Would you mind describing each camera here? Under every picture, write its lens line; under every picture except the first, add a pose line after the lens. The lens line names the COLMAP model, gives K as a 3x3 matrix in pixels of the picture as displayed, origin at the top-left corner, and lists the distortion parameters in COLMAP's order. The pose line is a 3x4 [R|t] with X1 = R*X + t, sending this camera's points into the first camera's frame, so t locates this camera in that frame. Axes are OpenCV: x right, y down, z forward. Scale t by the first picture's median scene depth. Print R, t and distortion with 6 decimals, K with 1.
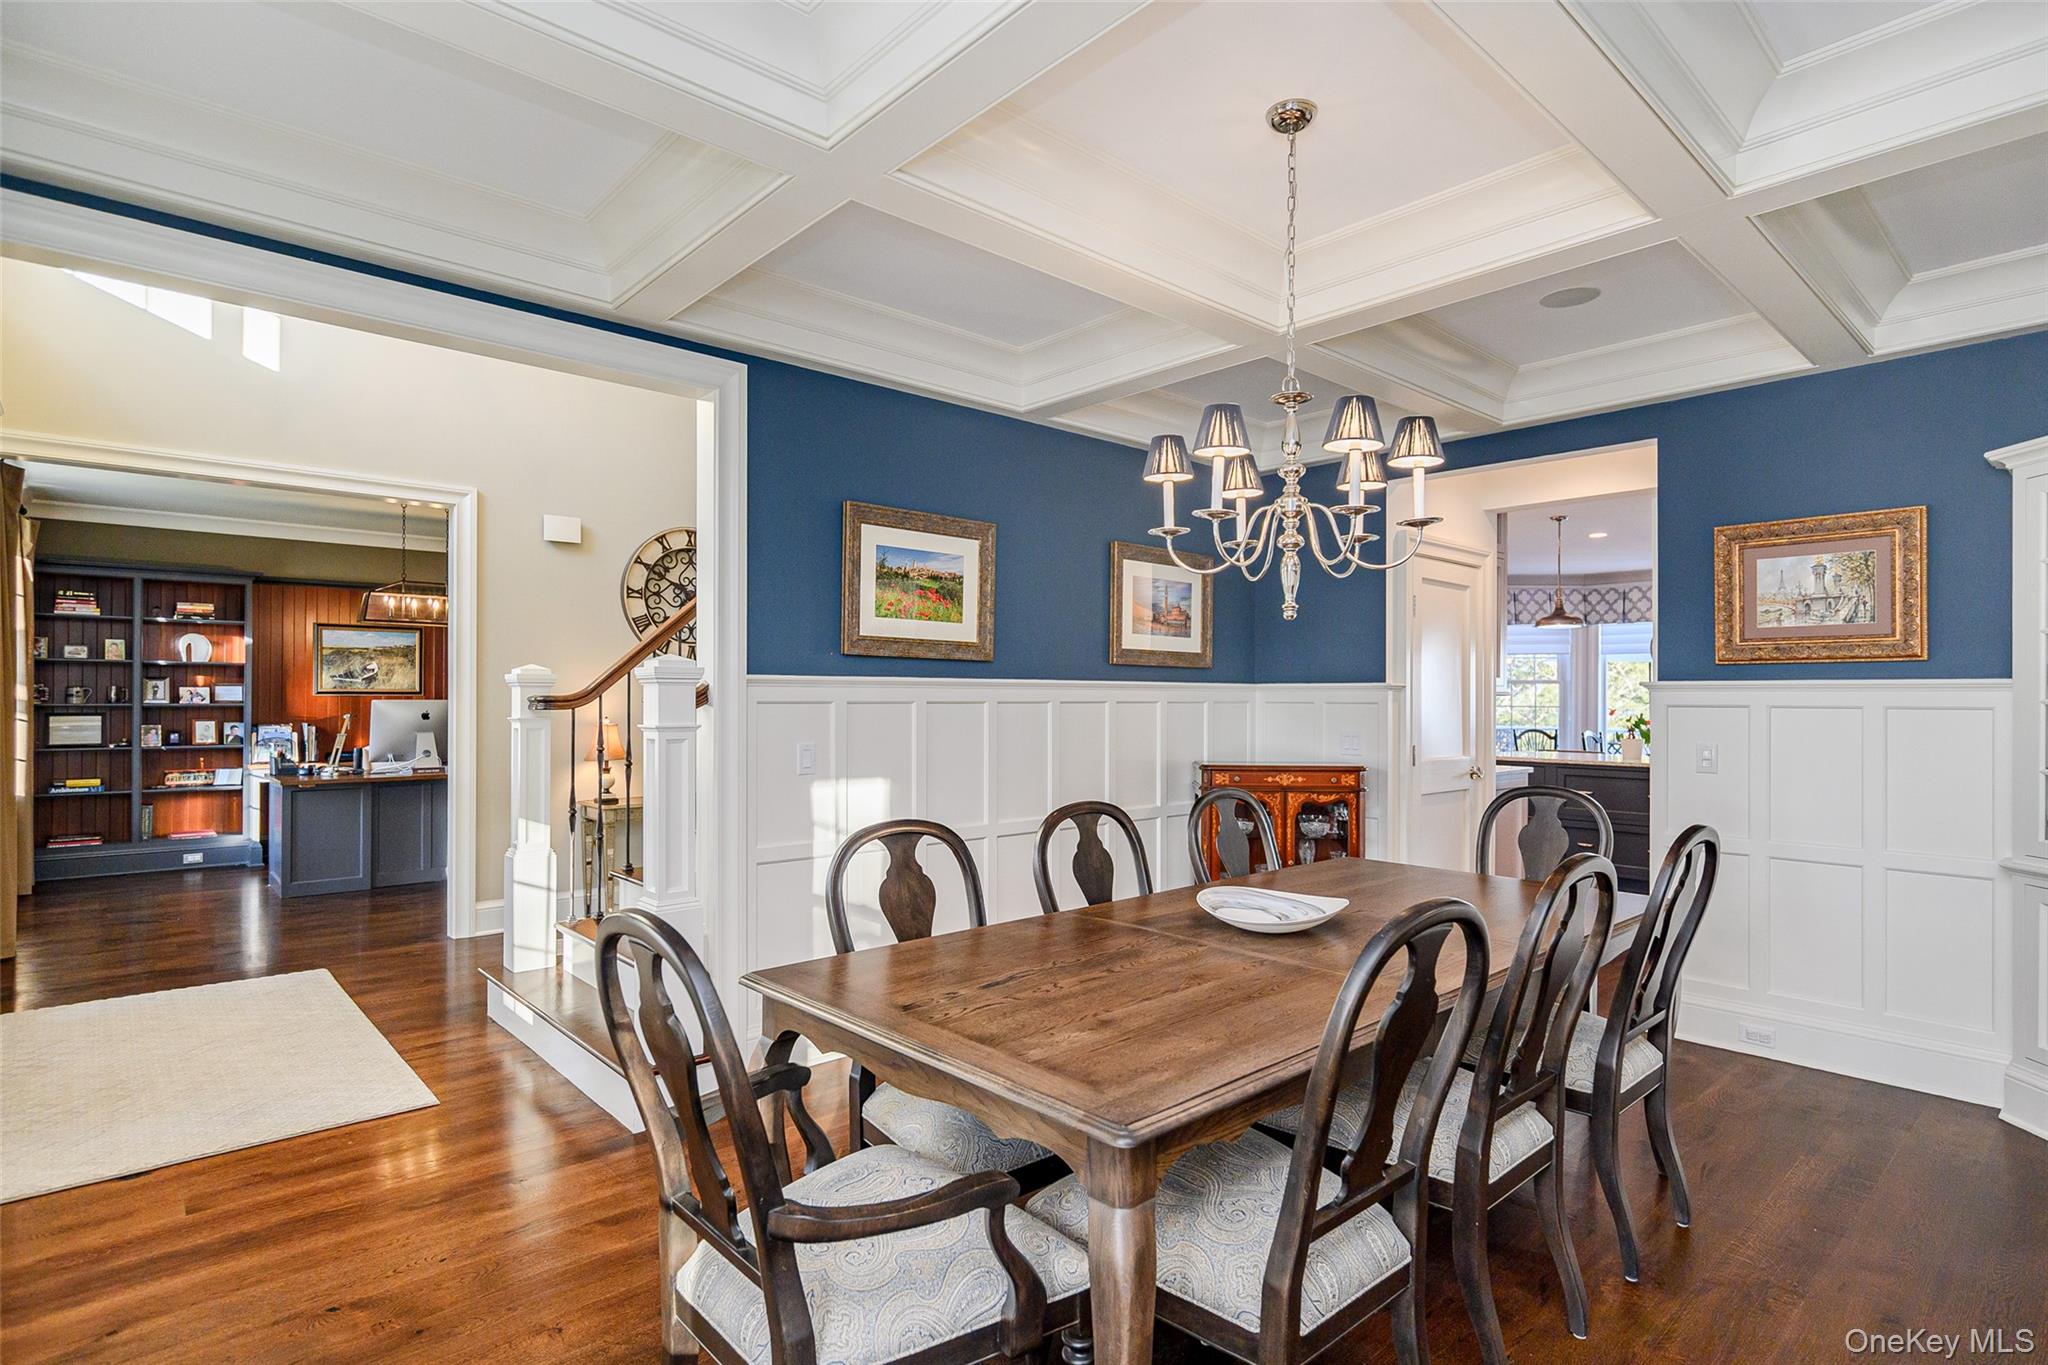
lens RADIAL K [[1040.8, 0, 1031.7], [0, 1040.8, 690.3], [0, 0, 1]] dist [0.002488, 0.002669]
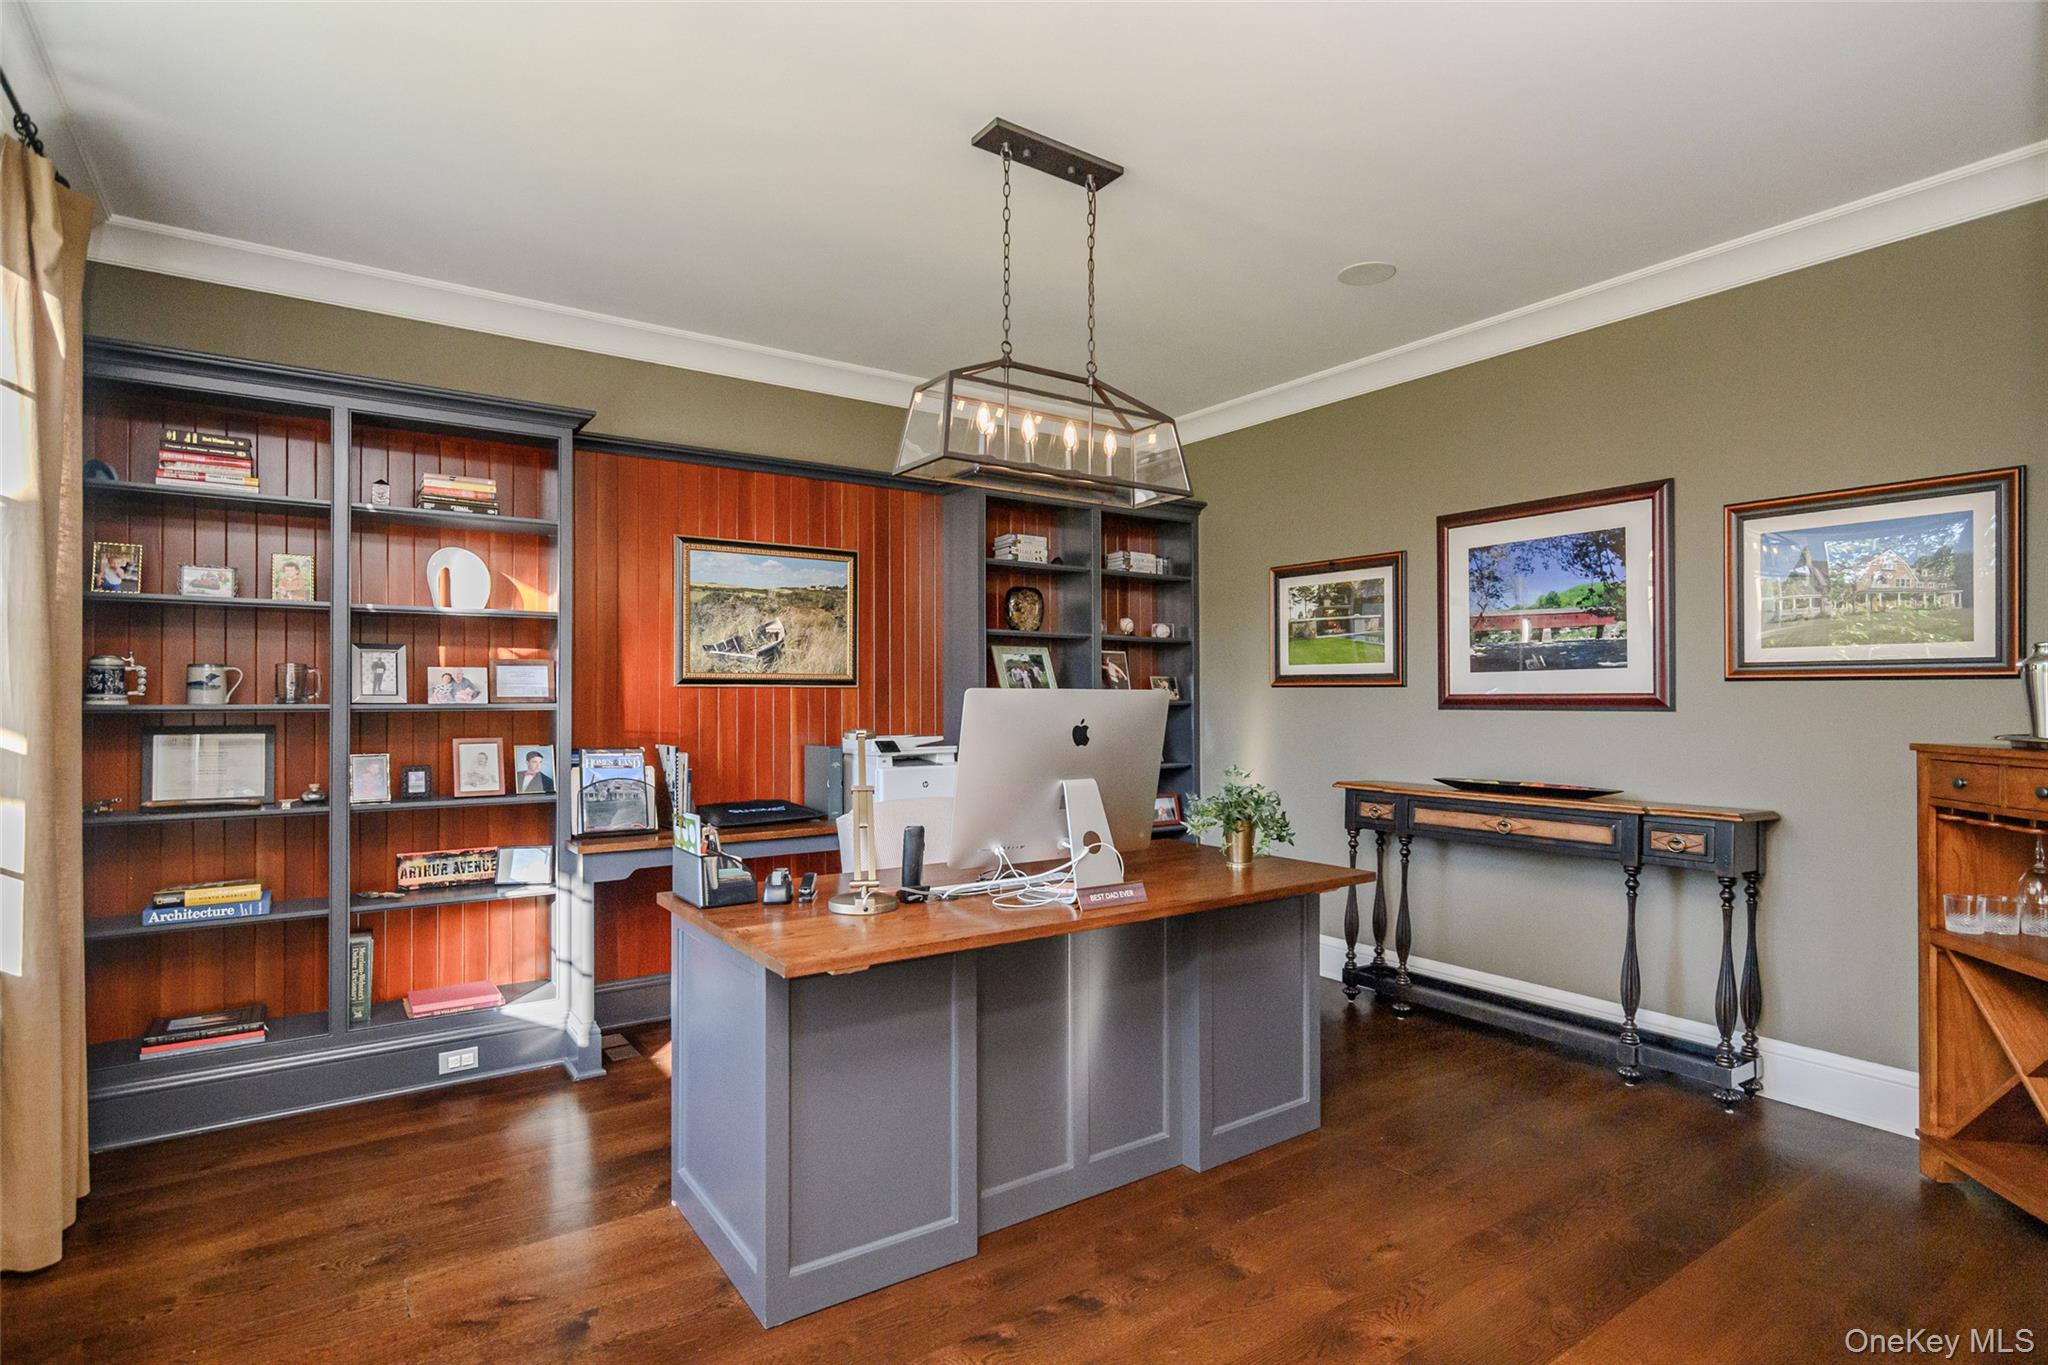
lens RADIAL K [[1040.8, 0, 1028.4], [0, 1040.8, 686.9], [0, 0, 1]] dist [0.002488, 0.002669]
pose [[0.992845, -0.007825, -0.119152, -0.511968], [0.007073, 0.999952, -0.006735, 0.010095], [0.119199, 0.005844, 0.992853, 0.593395]]
